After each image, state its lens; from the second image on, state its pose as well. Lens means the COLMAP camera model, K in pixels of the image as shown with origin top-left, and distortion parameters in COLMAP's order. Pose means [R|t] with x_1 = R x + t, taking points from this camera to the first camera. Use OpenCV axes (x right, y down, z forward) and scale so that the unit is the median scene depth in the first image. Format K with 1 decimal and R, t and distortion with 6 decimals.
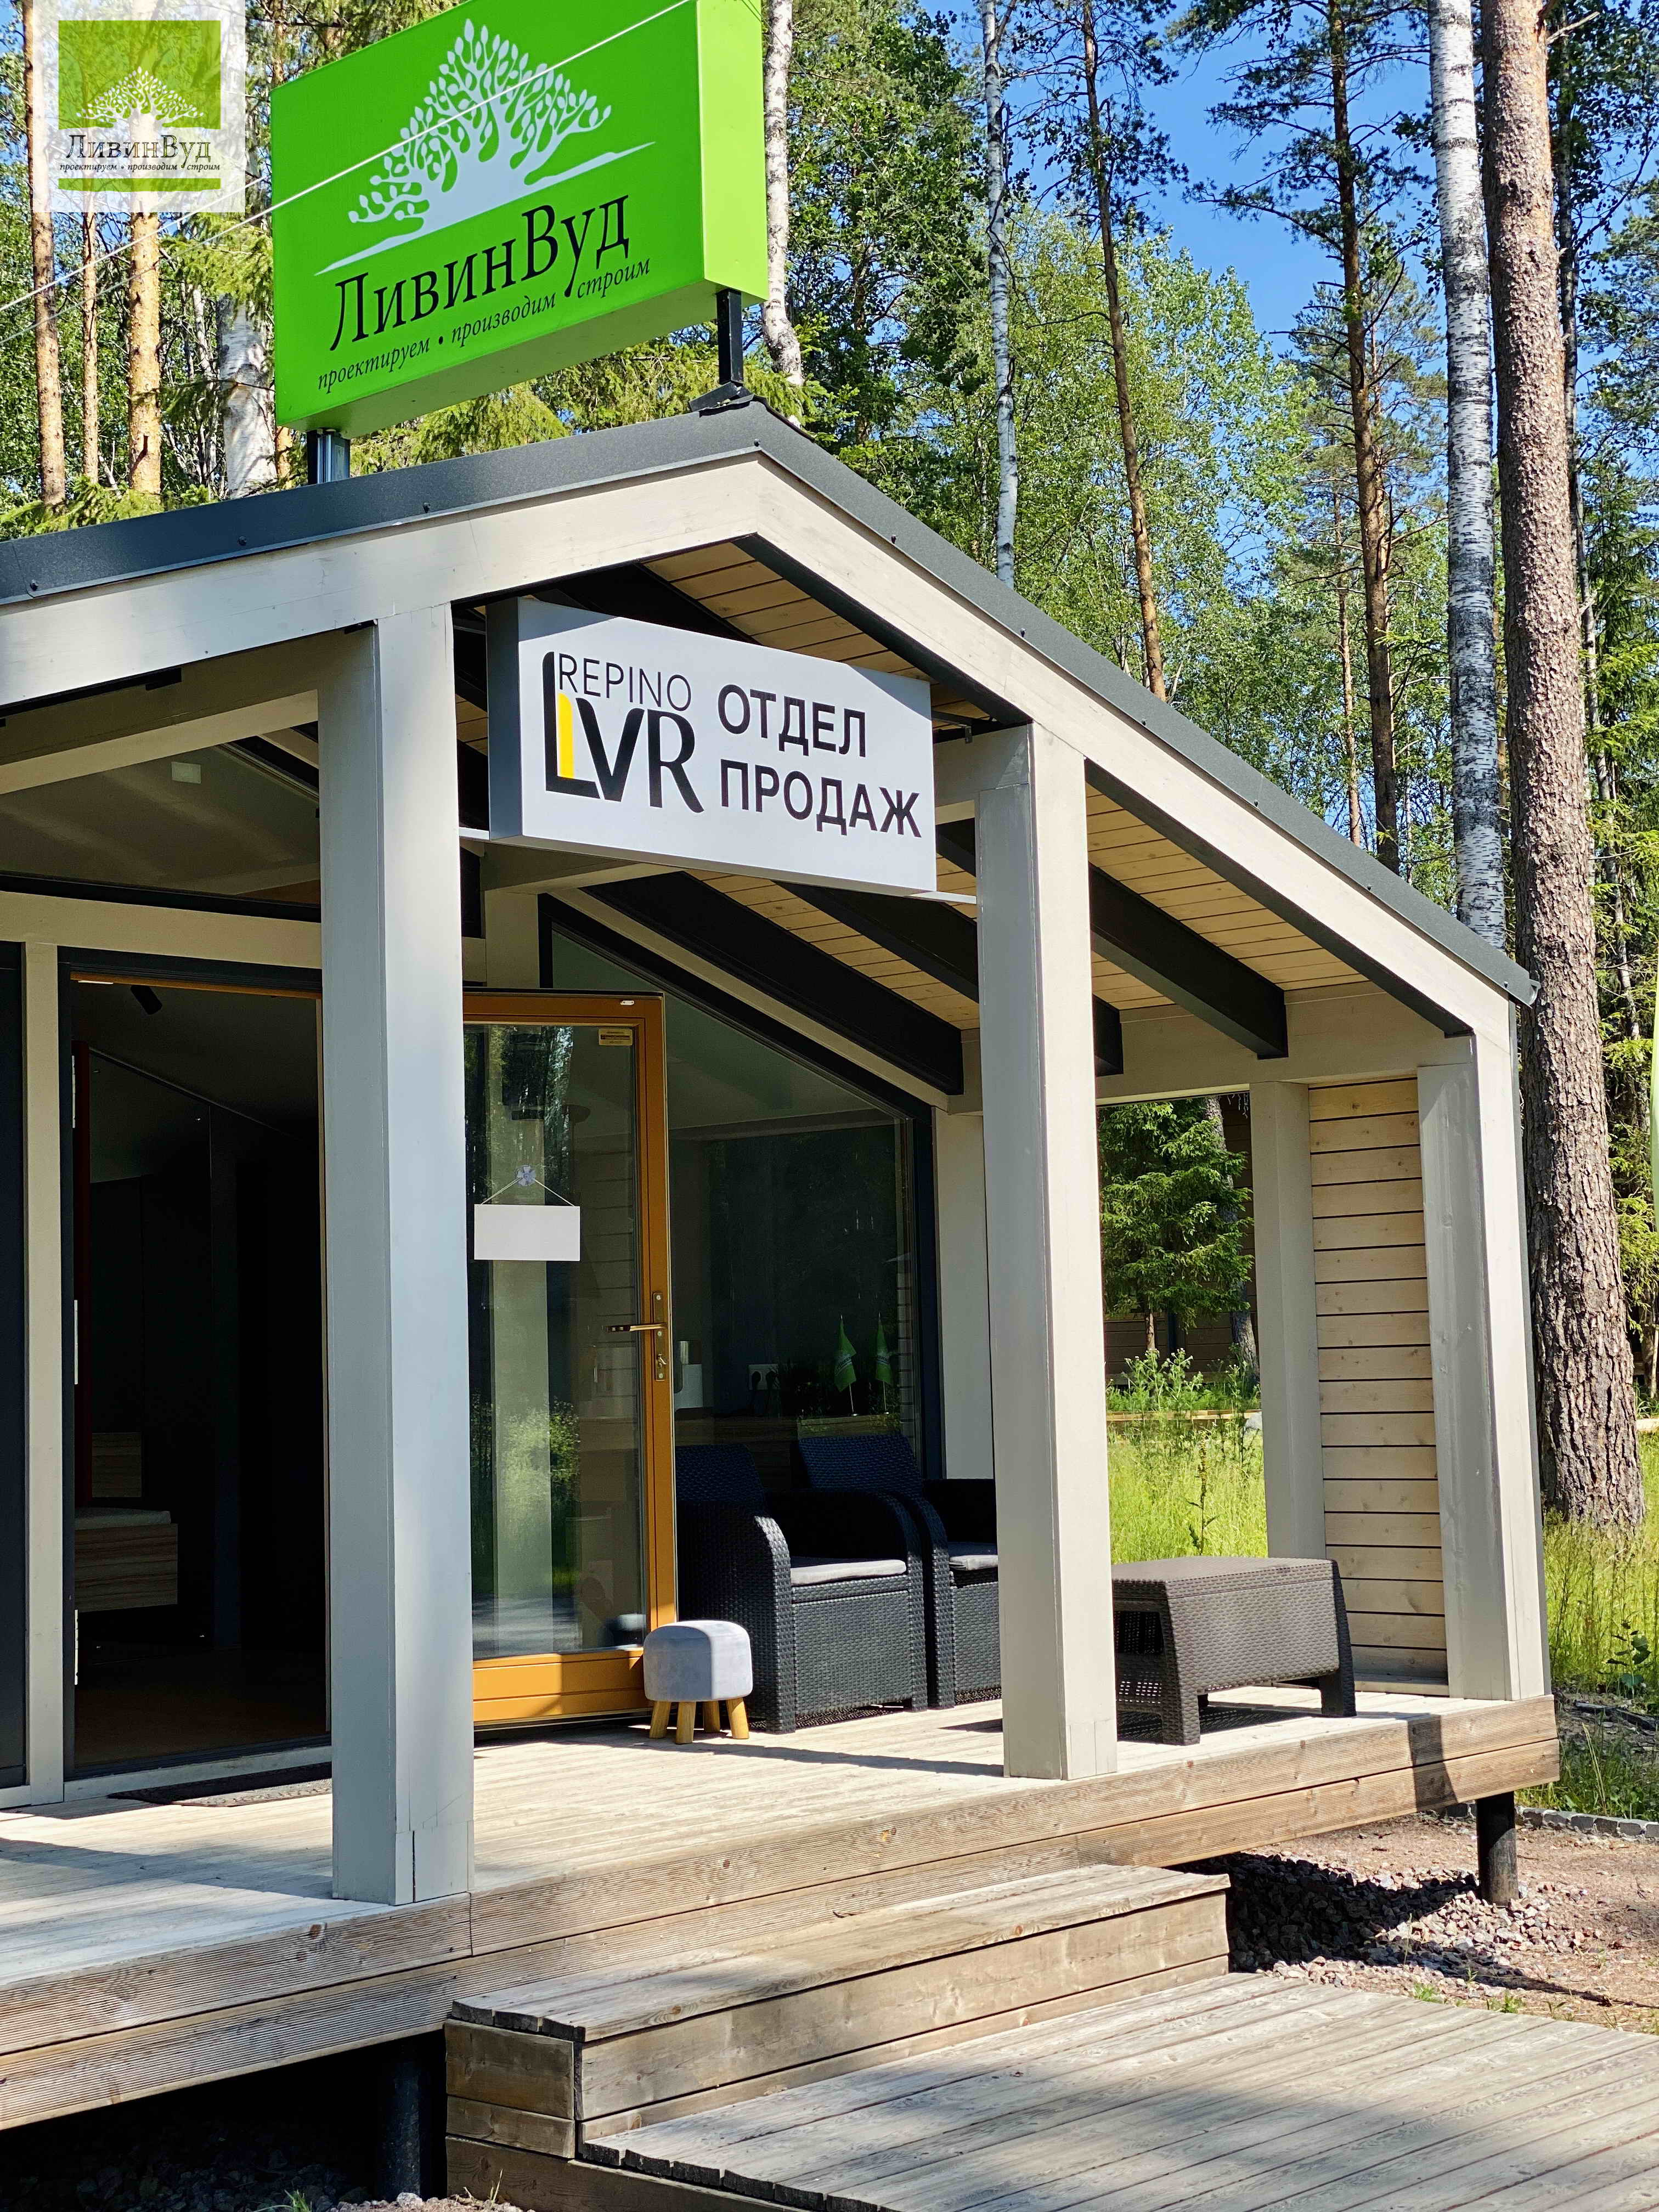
lens RADIAL K [[3299.3, 0, 830.4], [0, 3299.3, 1126.5], [0, 0, 1]] dist [0.058116, 0.000000]
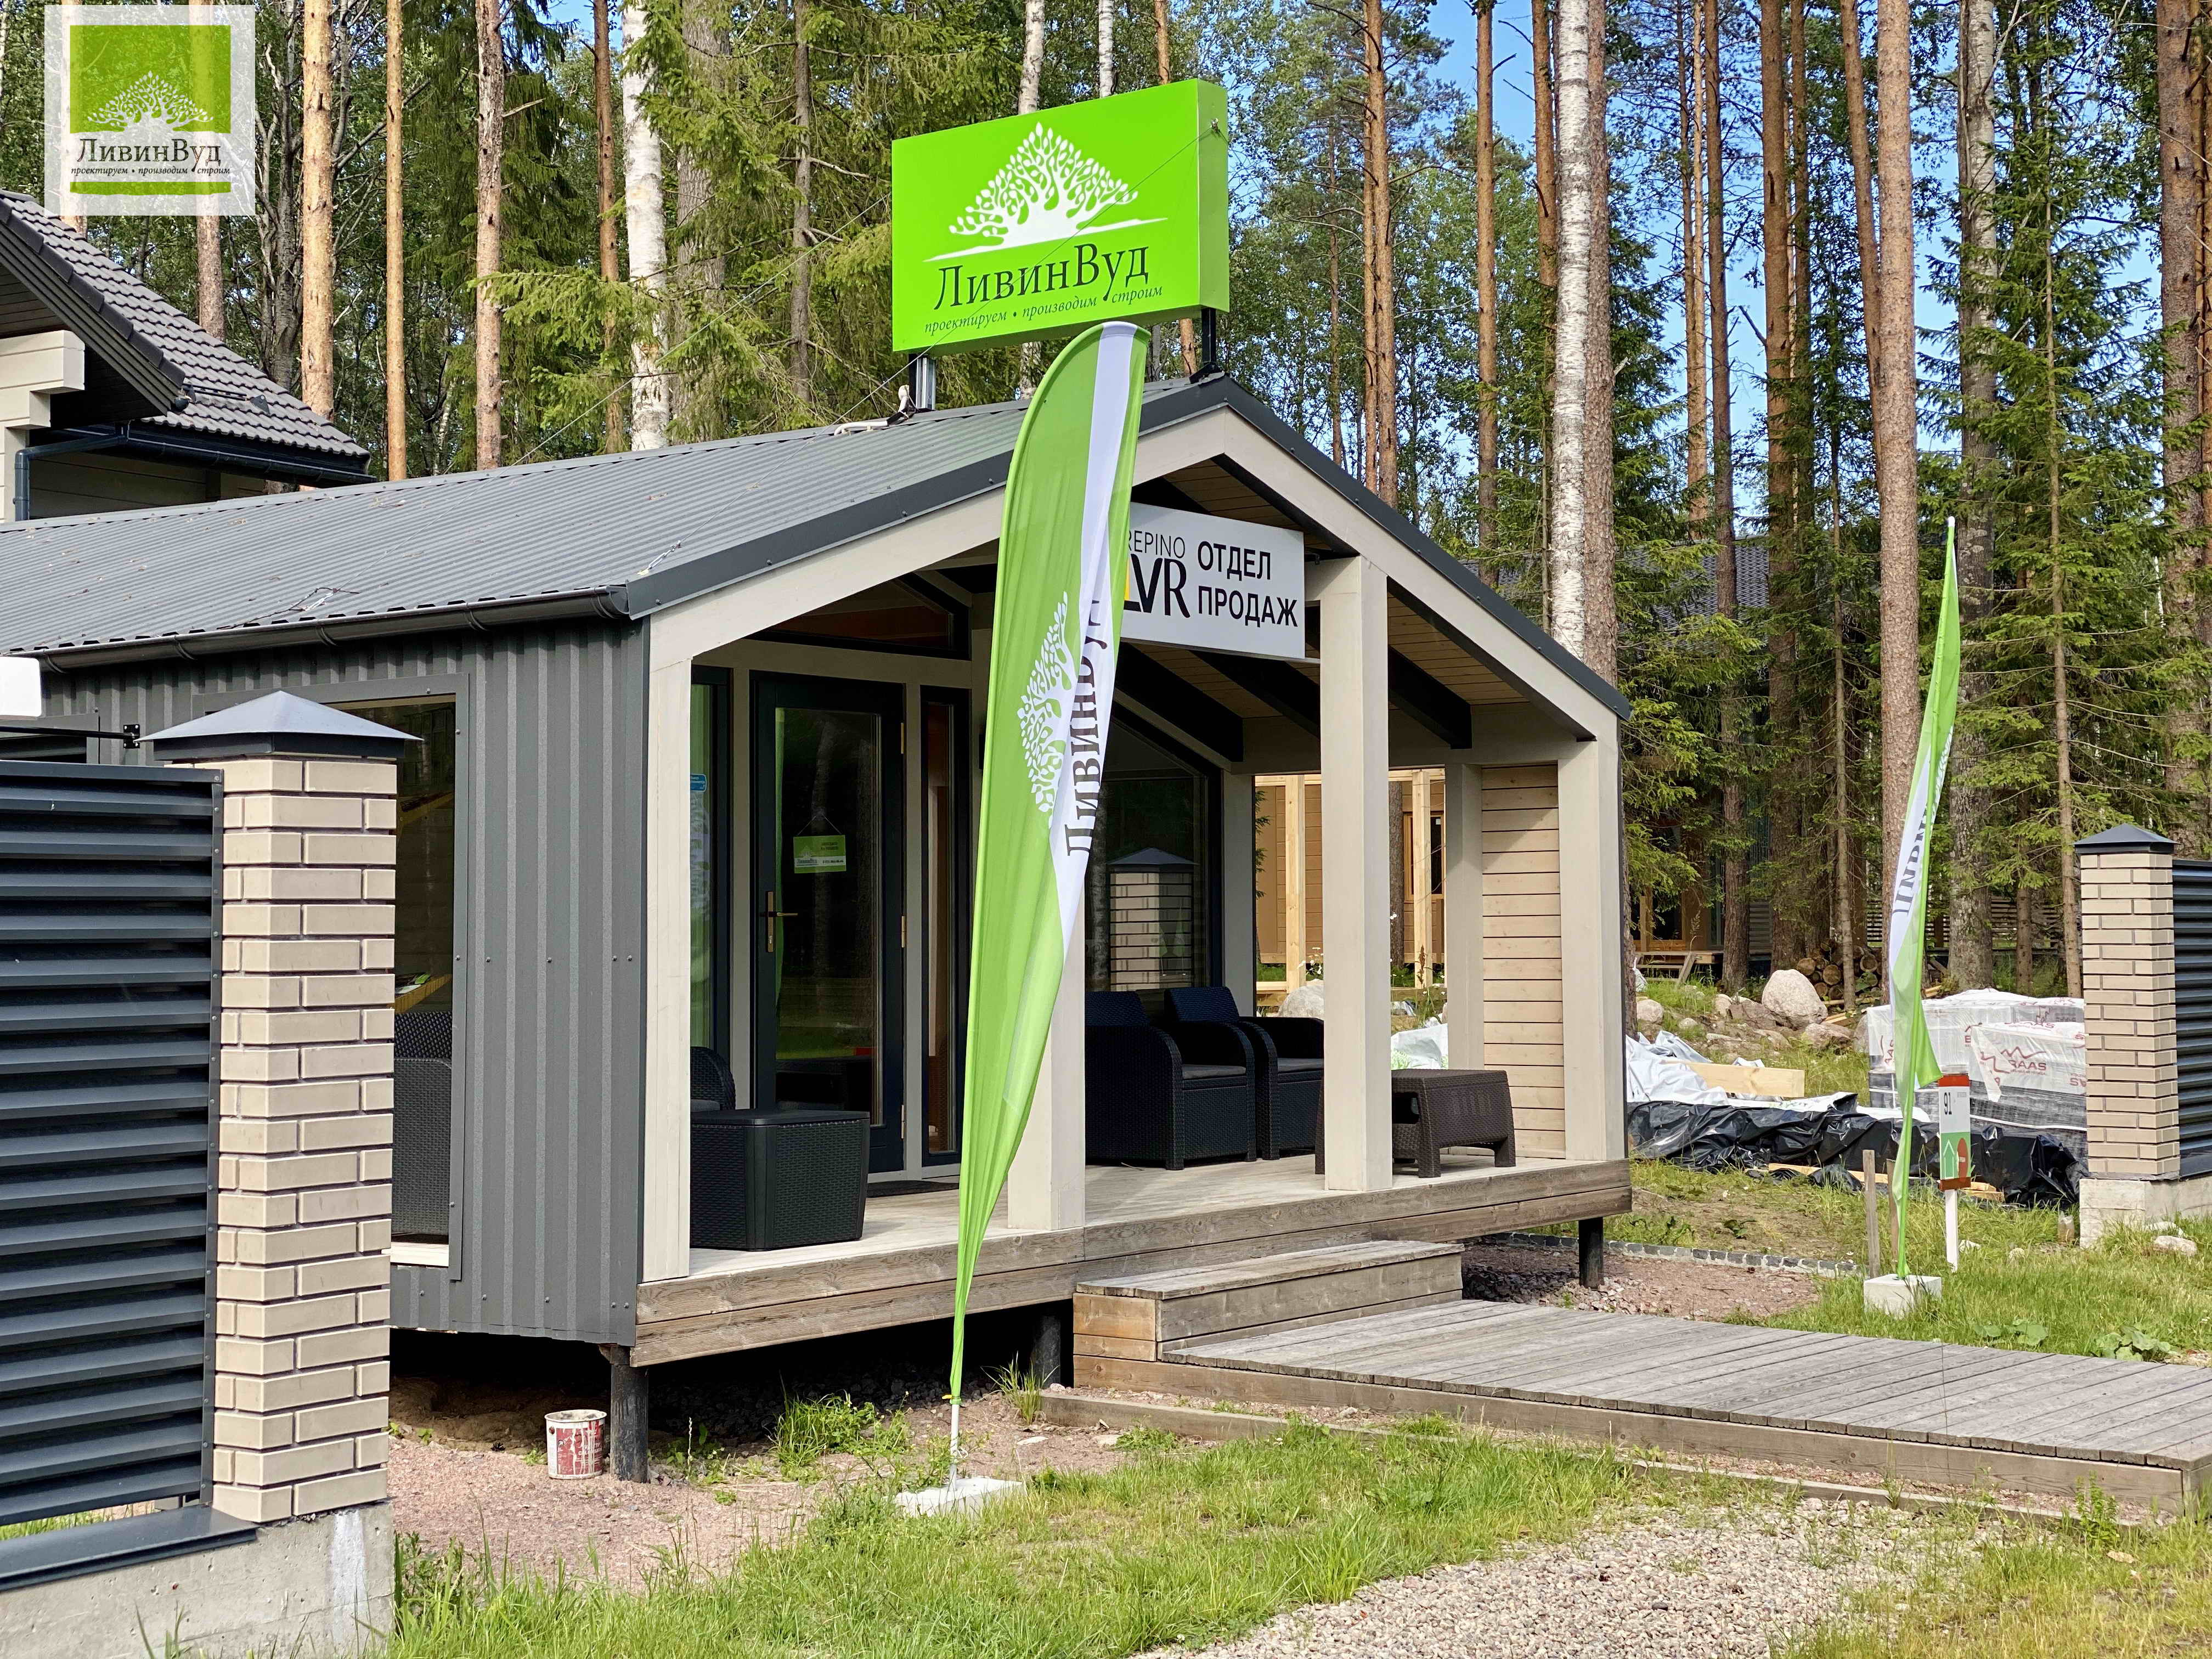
lens RADIAL K [[3299.3, 0, 1106.9], [0, 3299.3, 818.5], [0, 0, 1]] dist [0.058116, 0.000000]
pose [[0.994469, 0.023886, 0.102283, -0.236511], [-0.027254, 0.999127, 0.031662, -0.041021], [-0.101437, -0.034274, 0.994251, -0.651471]]
